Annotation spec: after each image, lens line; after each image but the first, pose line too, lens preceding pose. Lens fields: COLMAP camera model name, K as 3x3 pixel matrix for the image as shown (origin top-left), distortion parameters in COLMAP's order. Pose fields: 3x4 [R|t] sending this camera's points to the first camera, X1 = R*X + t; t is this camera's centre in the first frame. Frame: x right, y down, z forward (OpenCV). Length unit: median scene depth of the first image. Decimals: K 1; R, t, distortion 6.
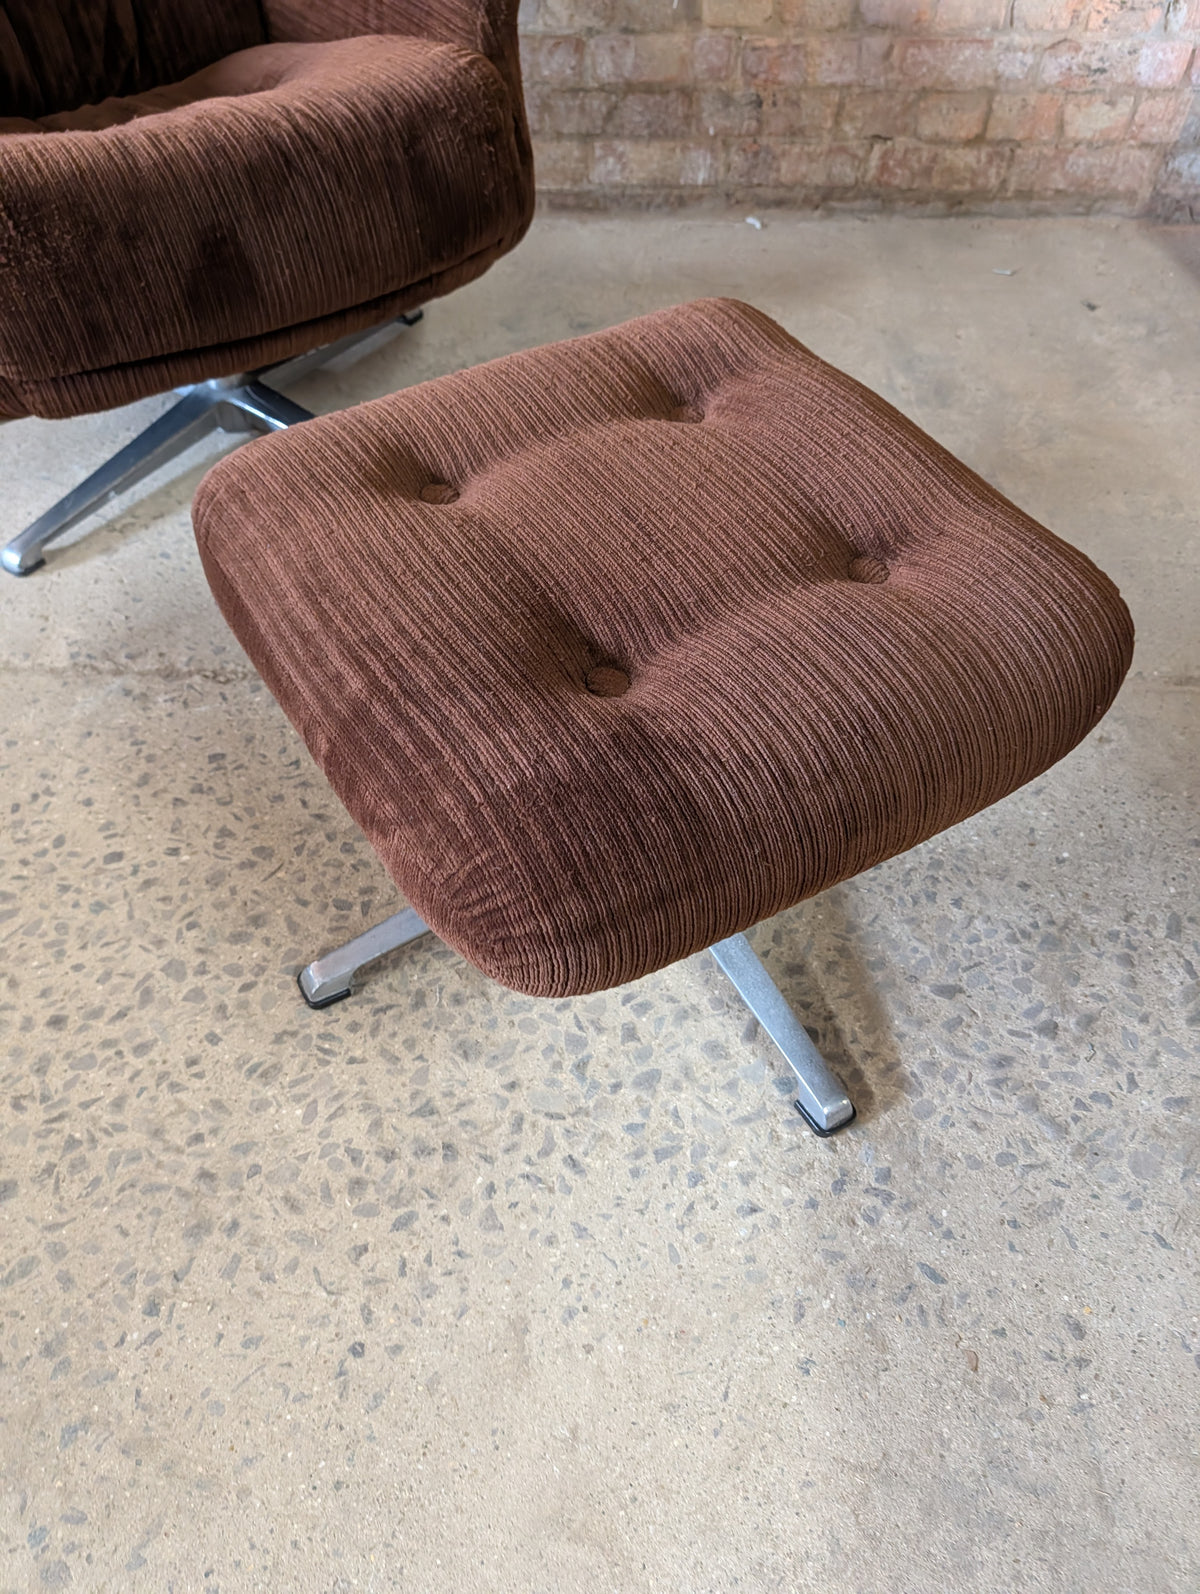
lens RADIAL K [[1147.5, 0, 600.9], [0, 1147.5, 815.2], [0, 0, 1]] dist [0.000628, -0.008075]
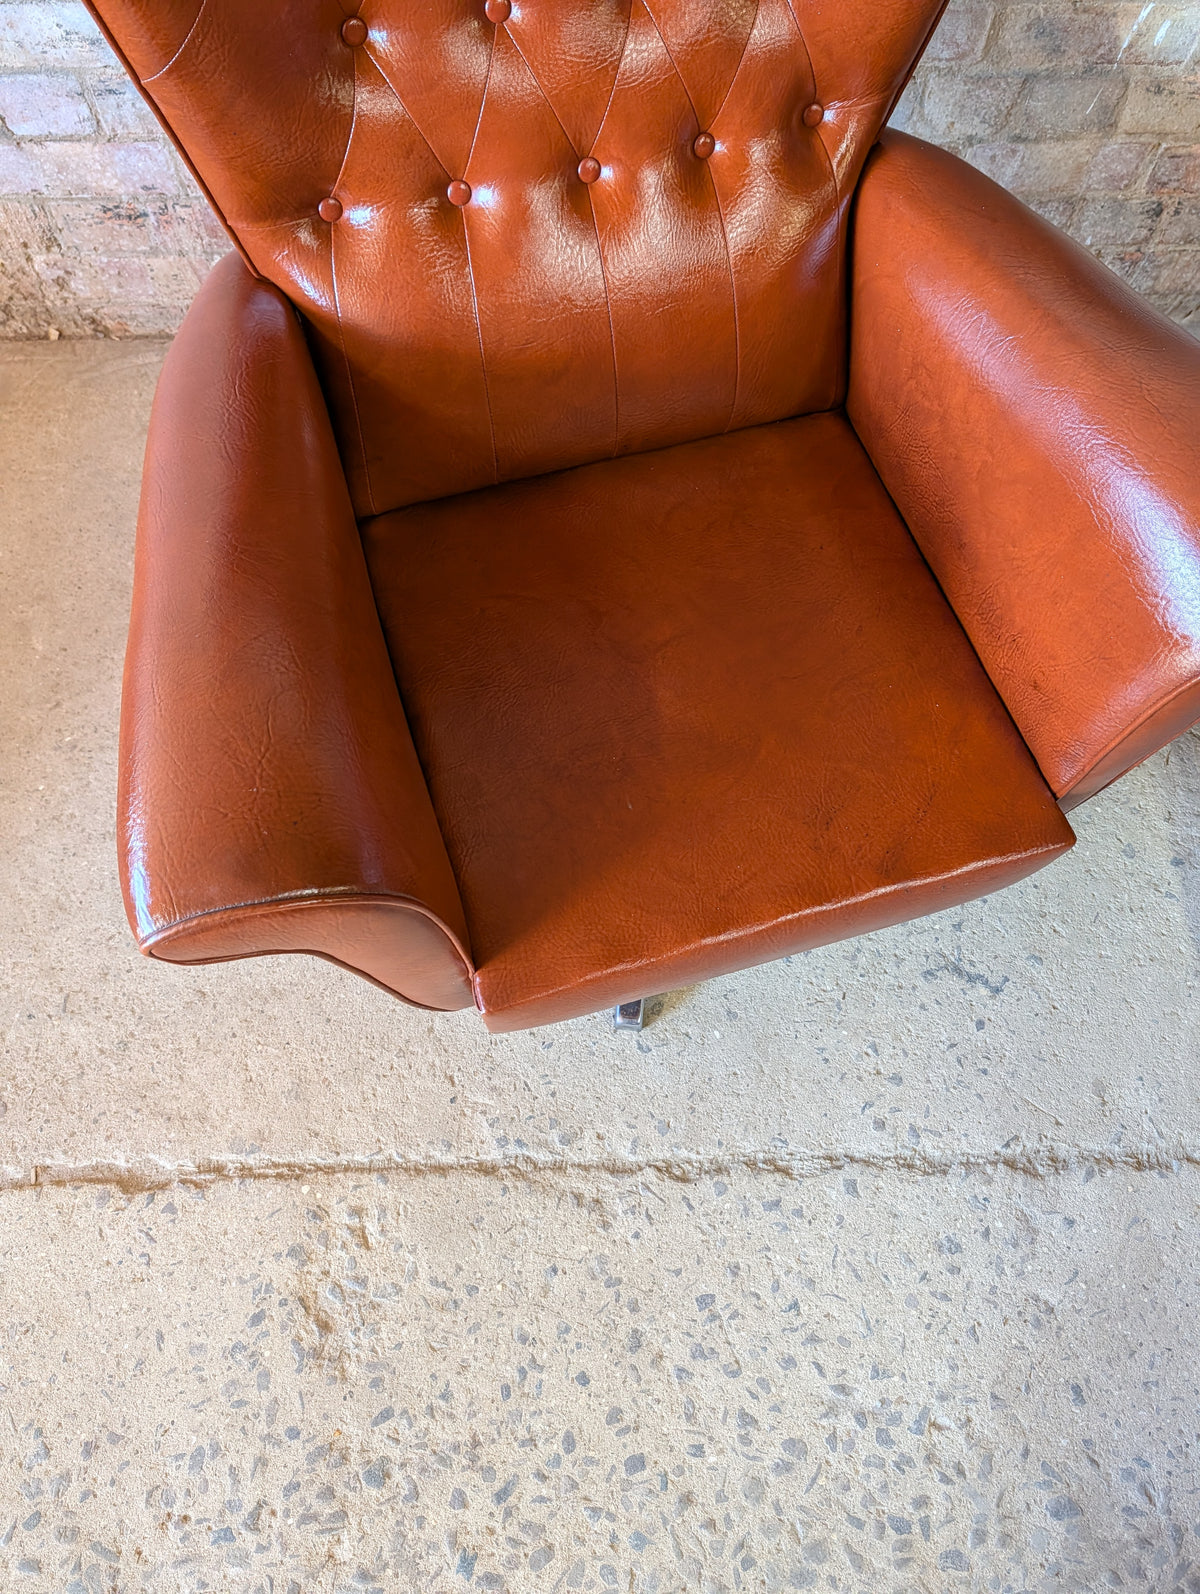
lens RADIAL K [[1154.0, 0, 603.2], [0, 1154.0, 802.0], [0, 0, 1]] dist [0.000520, -0.001507]
pose [[0.999340, -0.028543, 0.022458, -0.465247], [0.022454, 0.971575, 0.235664, -0.709680], [-0.028546, -0.235004, 0.971575, 0.233201]]
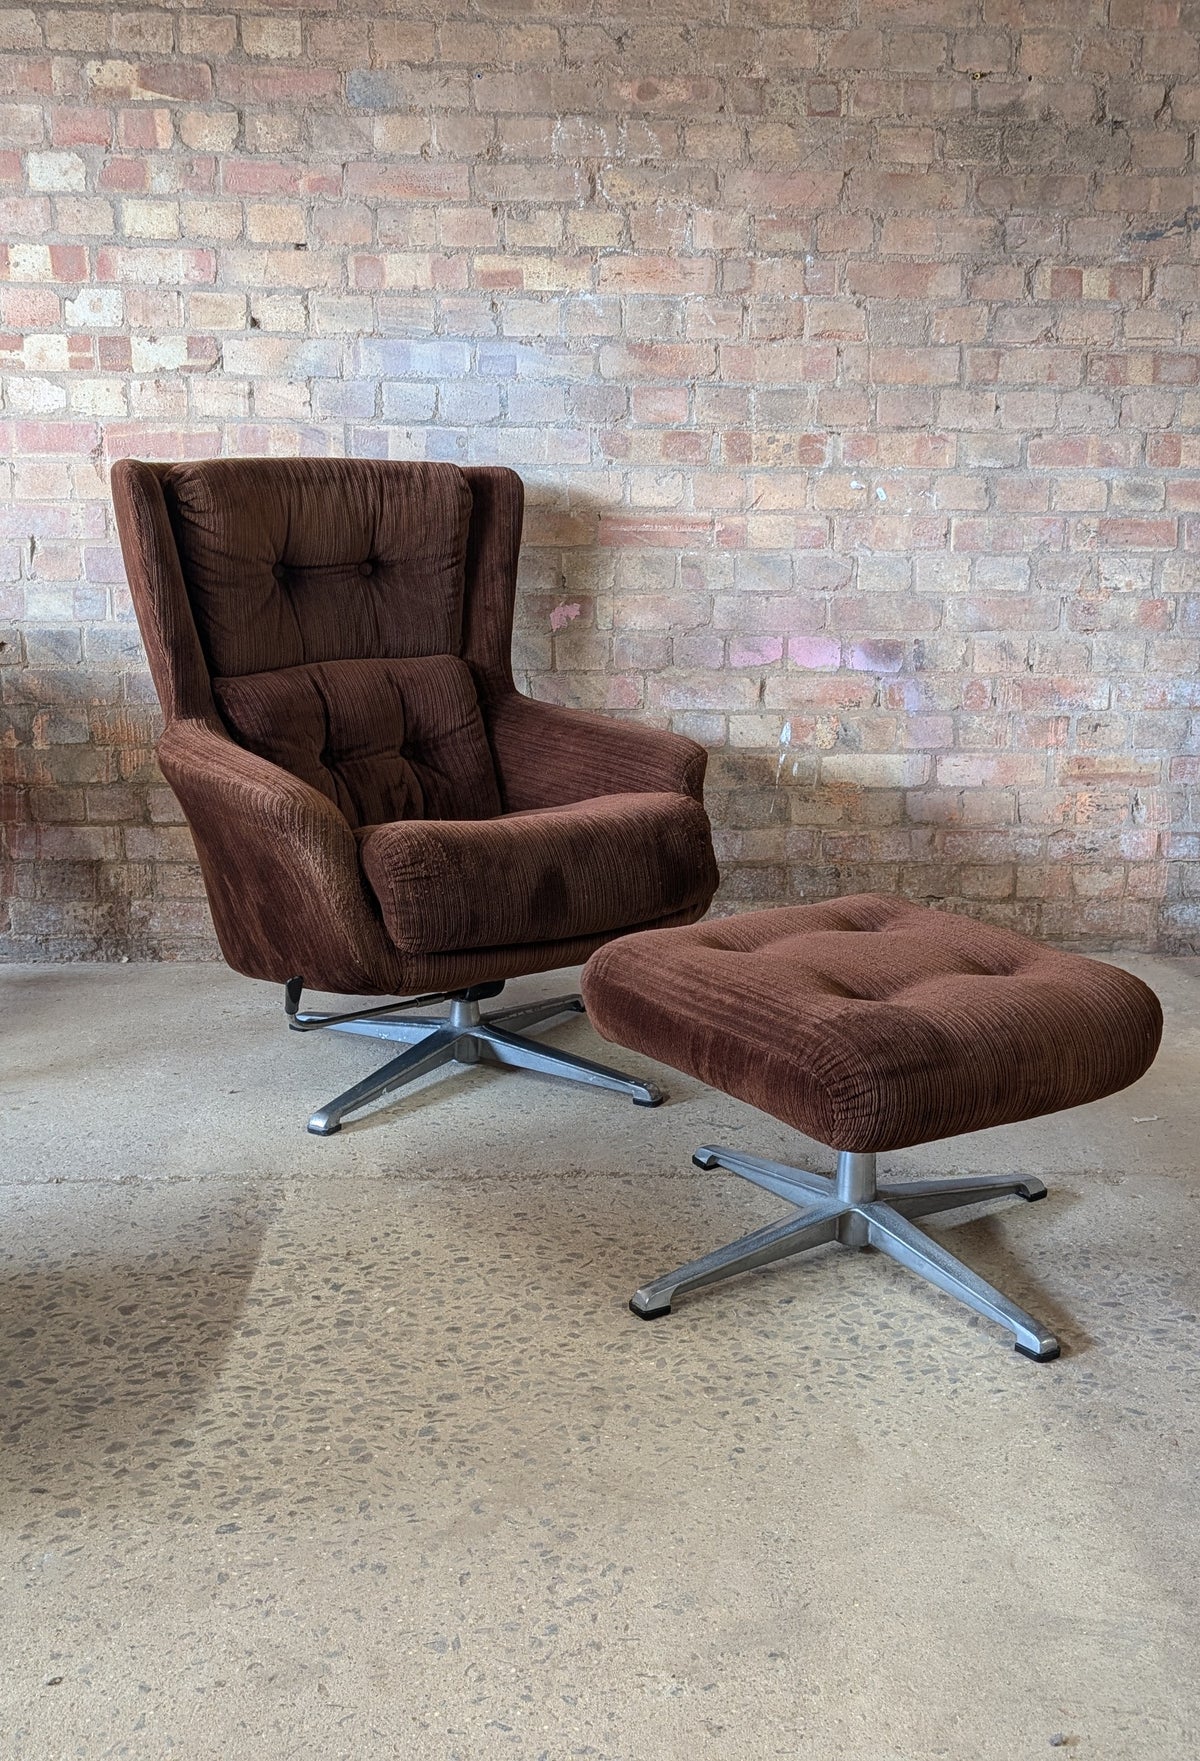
lens RADIAL K [[1656.8, 0, 625.5], [0, 1656.8, 880.0], [0, 0, 1]] dist [0.037315, -0.082729]
pose [[0.998337, -0.008200, 0.057061, -0.349944], [0.041598, 0.787744, -0.614596, 0.878800], [-0.039910, 0.615948, 0.786775, -0.766987]]
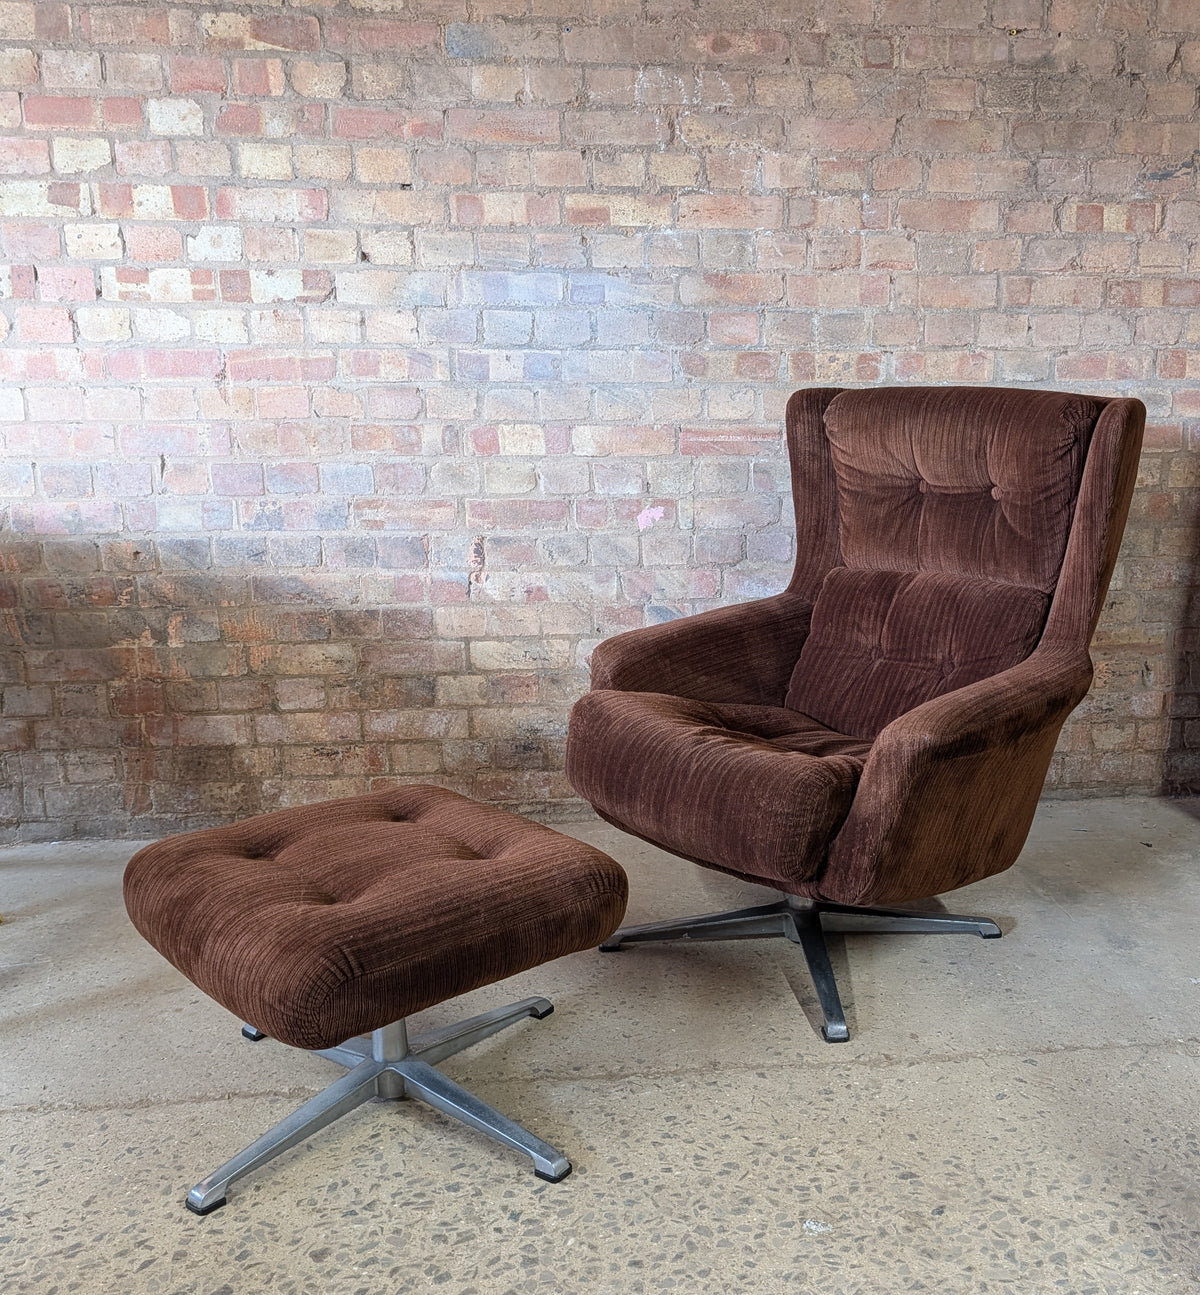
lens RADIAL K [[1339.6, 0, 703.7], [0, 1339.6, 697.9], [0, 0, 1]] dist [0.017176, -0.030641]
pose [[0.992049, -0.034560, 0.121018, -0.519119], [0.099251, 0.806092, -0.583409, 0.537568], [-0.077389, 0.590781, 0.803112, -0.664285]]
